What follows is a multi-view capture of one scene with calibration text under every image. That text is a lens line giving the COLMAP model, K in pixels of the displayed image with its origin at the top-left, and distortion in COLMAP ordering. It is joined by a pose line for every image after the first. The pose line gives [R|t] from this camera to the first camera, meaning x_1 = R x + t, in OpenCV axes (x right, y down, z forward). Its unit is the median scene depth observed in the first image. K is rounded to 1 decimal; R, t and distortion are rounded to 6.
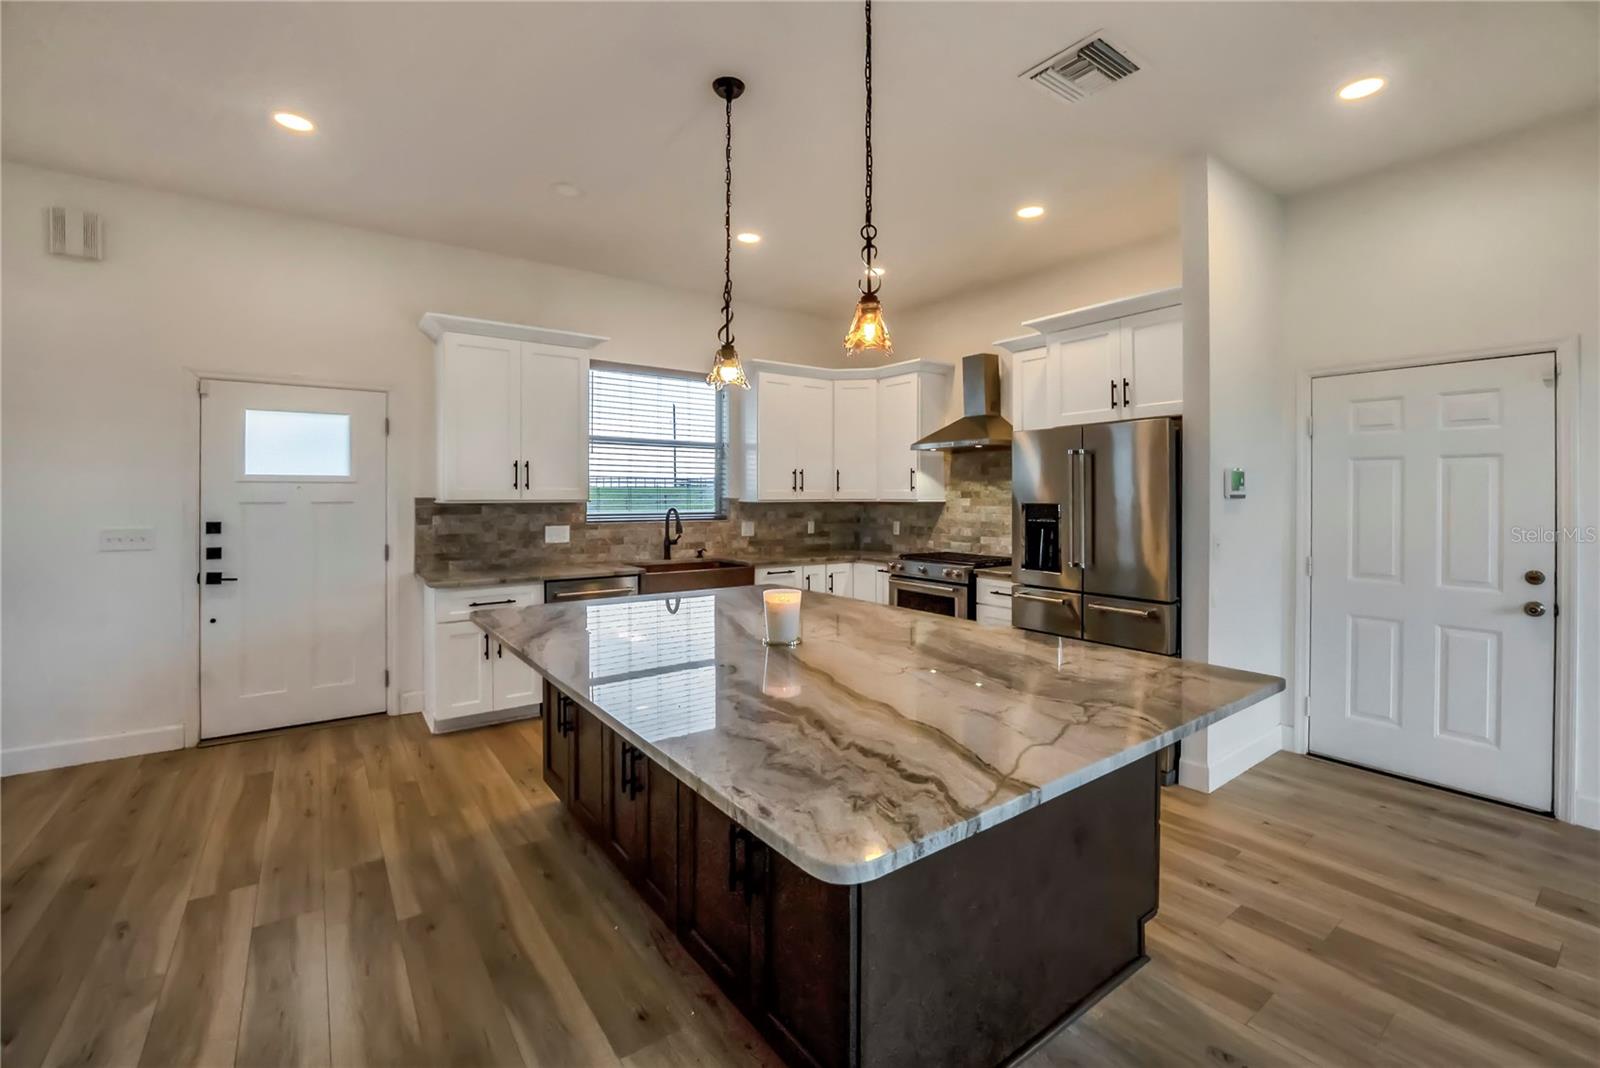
lens RADIAL K [[667.5, 0, 801.6], [0, 667.5, 519.7], [0, 0, 1]] dist [-0.019208, 0.000056]
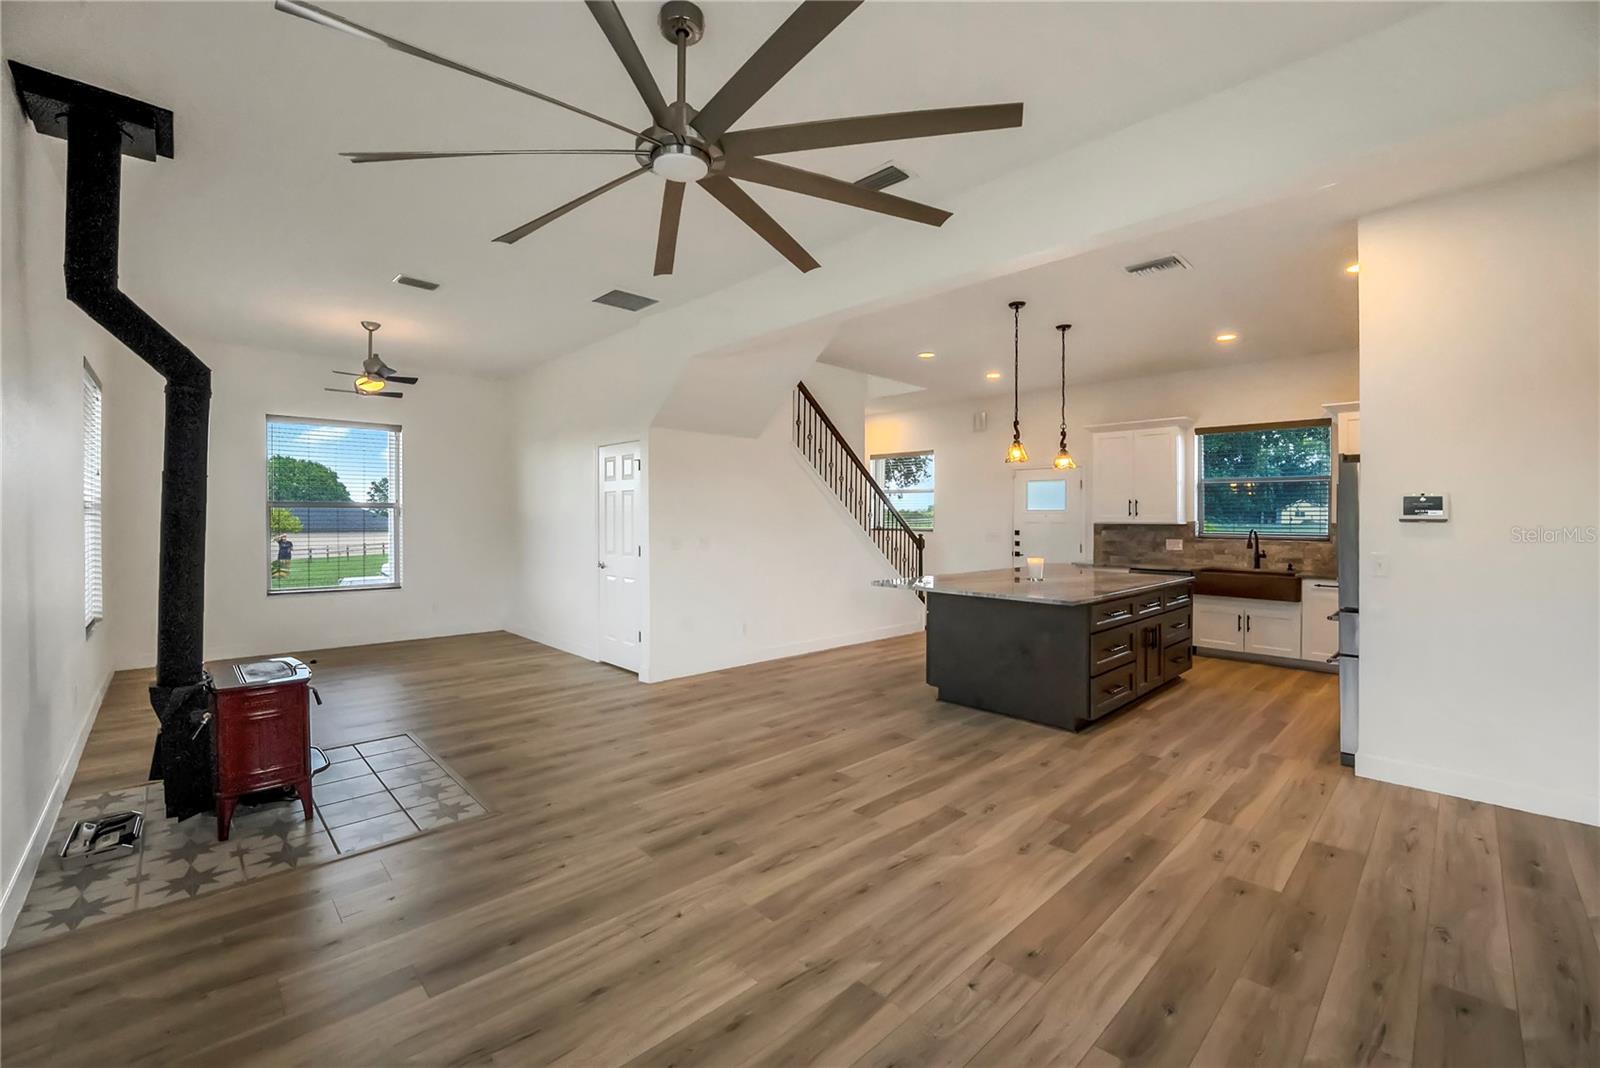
lens RADIAL K [[667.5, 0, 801.6], [0, 667.5, 519.7], [0, 0, 1]] dist [-0.019208, 0.000056]
pose [[0.139240, -0.001568, -0.990257, 1.155231], [-0.042752, 0.999057, -0.007593, 0.014061], [0.989335, 0.043393, 0.139042, -0.091953]]
